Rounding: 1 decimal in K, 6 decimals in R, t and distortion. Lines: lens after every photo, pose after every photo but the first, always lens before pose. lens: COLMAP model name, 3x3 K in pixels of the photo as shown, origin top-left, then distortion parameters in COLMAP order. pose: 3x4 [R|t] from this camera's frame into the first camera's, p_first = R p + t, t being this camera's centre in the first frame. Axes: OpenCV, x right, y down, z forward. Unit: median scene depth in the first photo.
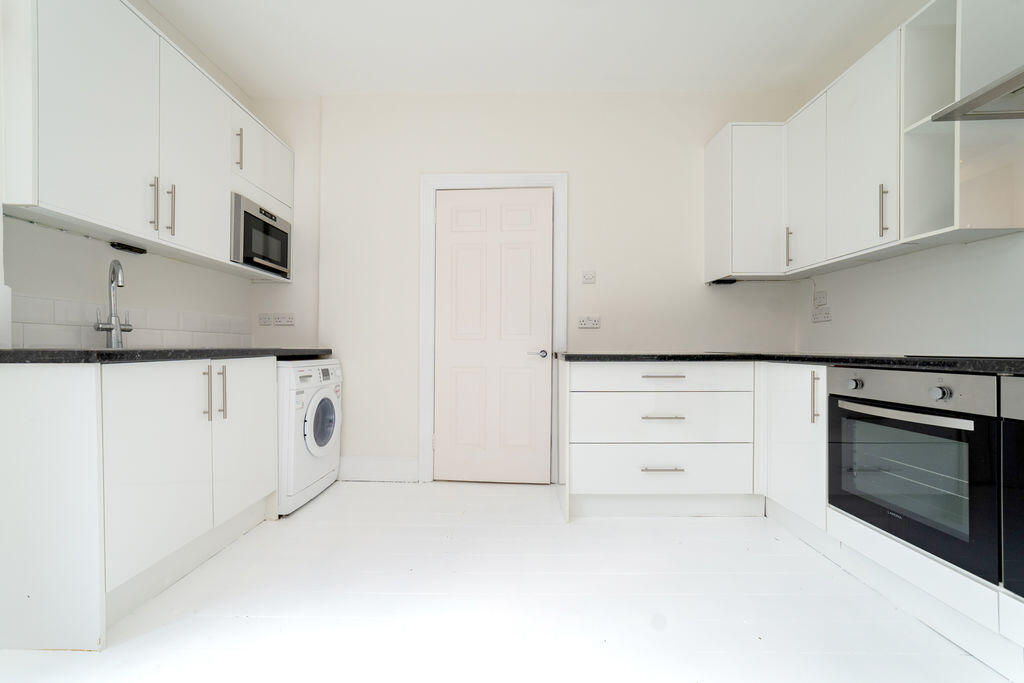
lens RADIAL K [[398.1, 0, 511.0], [0, 398.1, 349.3], [0, 0, 1]] dist [0.000221, -0.000005]
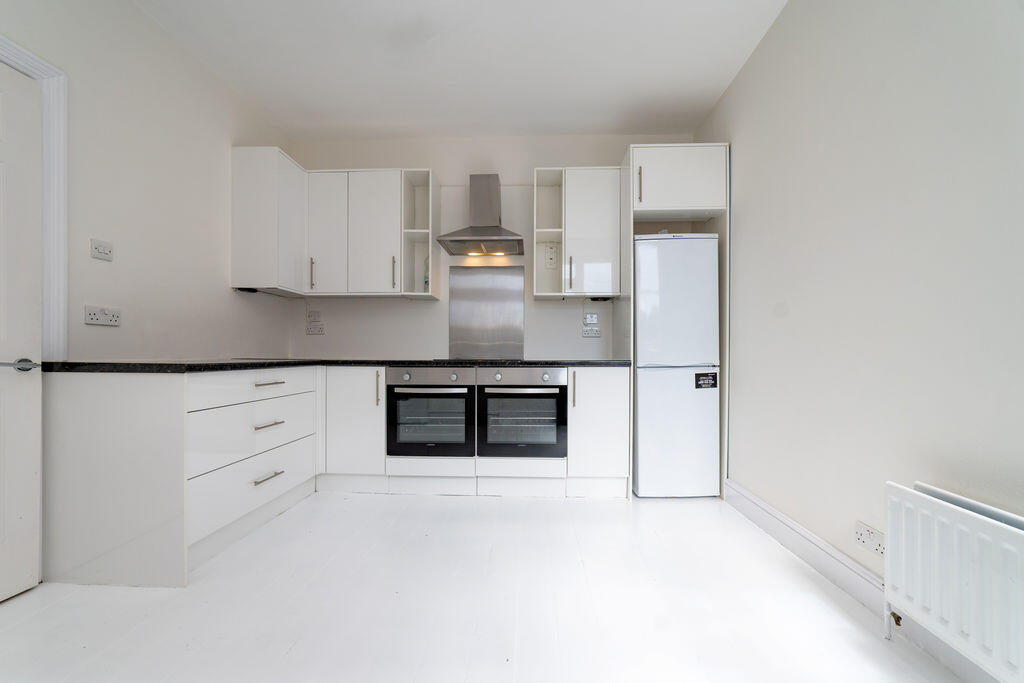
lens RADIAL K [[410.2, 0, 514.1], [0, 410.2, 354.0], [0, 0, 1]] dist [0.000533, 0.000062]
pose [[0.036298, 0.001328, 0.999340, -0.617774], [-0.000971, 0.999999, -0.001294, -0.005077], [-0.999341, -0.000923, 0.036299, 0.352735]]
